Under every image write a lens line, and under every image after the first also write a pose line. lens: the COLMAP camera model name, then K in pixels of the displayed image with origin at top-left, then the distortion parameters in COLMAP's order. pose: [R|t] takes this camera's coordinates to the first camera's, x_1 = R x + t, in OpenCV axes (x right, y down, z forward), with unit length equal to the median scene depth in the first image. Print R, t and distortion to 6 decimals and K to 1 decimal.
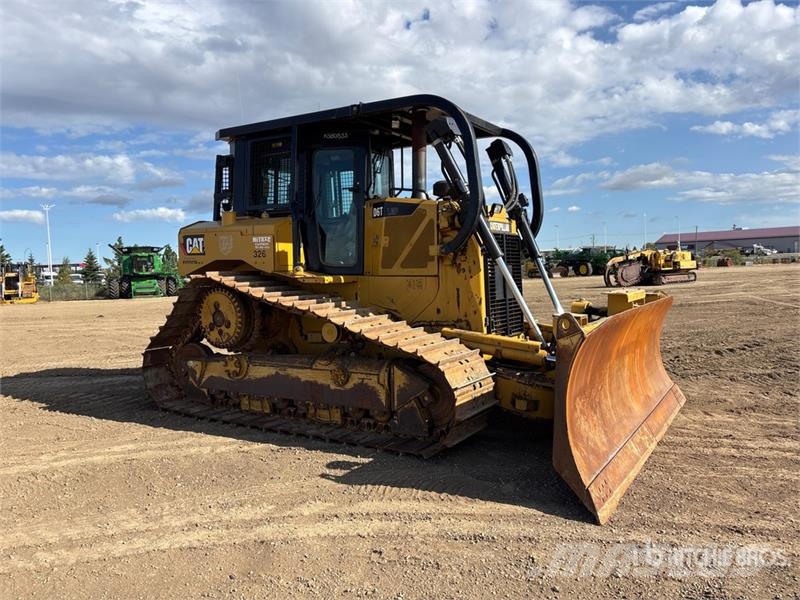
lens RADIAL K [[604.3, 0, 425.1], [0, 604.3, 310.2], [0, 0, 1]] dist [0.000749, -0.001395]
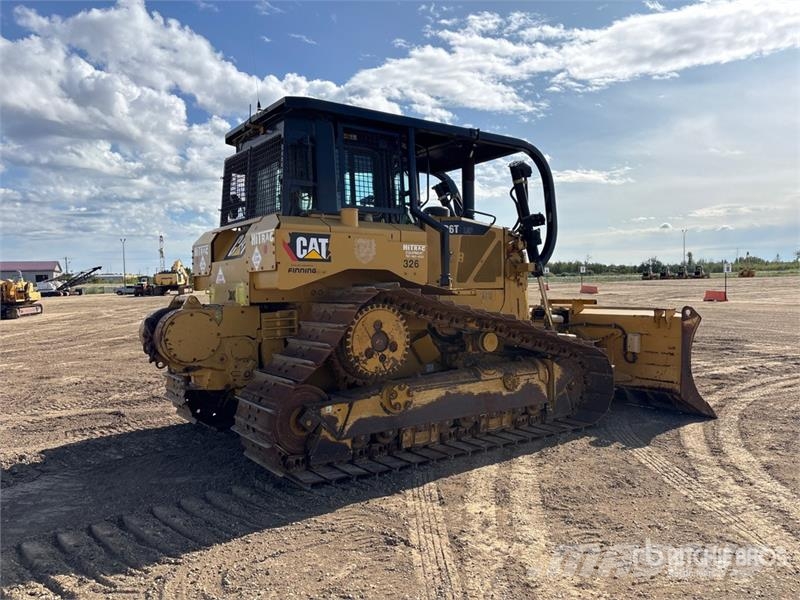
lens RADIAL K [[591.1, 0, 400.0], [0, 591.1, 300.0], [0, 0, 1]] dist [0.113451, -0.000466]
pose [[0.428942, -0.009941, 0.903277, -1.060282], [0.076413, 0.996755, -0.025317, -0.019593], [-0.900094, 0.079882, 0.428310, 0.648944]]
